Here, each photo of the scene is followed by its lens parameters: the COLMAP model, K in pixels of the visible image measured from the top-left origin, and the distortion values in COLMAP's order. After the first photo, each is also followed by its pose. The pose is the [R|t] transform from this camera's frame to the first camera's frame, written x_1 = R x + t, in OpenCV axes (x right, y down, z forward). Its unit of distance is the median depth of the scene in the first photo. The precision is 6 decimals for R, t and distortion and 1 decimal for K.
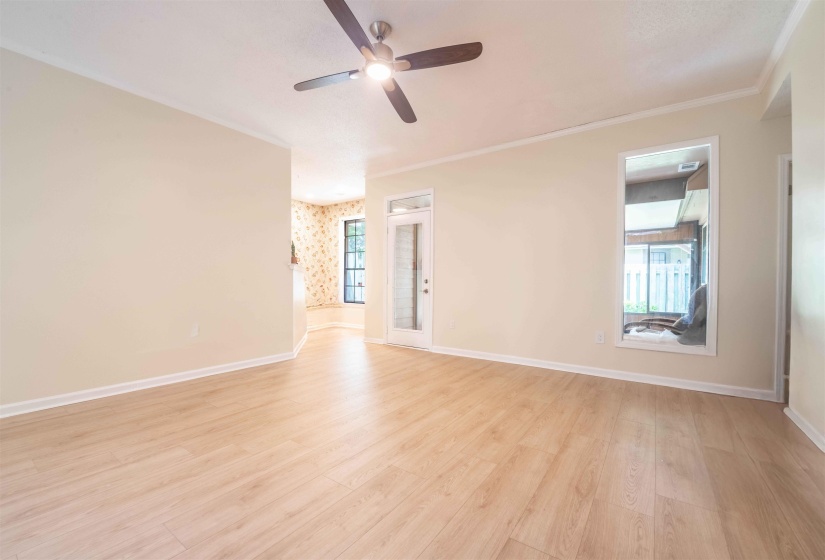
lens RADIAL K [[352.6, 0, 404.8], [0, 352.6, 283.6], [0, 0, 1]] dist [-0.008308, -0.003810]
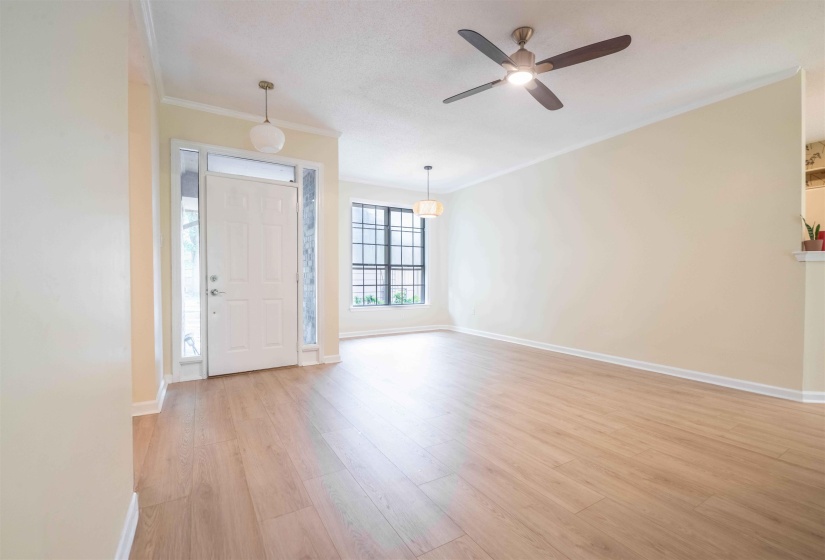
lens RADIAL K [[352.6, 0, 408.0], [0, 352.6, 286.2], [0, 0, 1]] dist [-0.008308, -0.003810]
pose [[-0.406064, 0.011859, -0.913768, 0.946022], [-0.012065, 0.999759, 0.018336, -0.000031], [0.913765, 0.018470, -0.405823, 1.042865]]
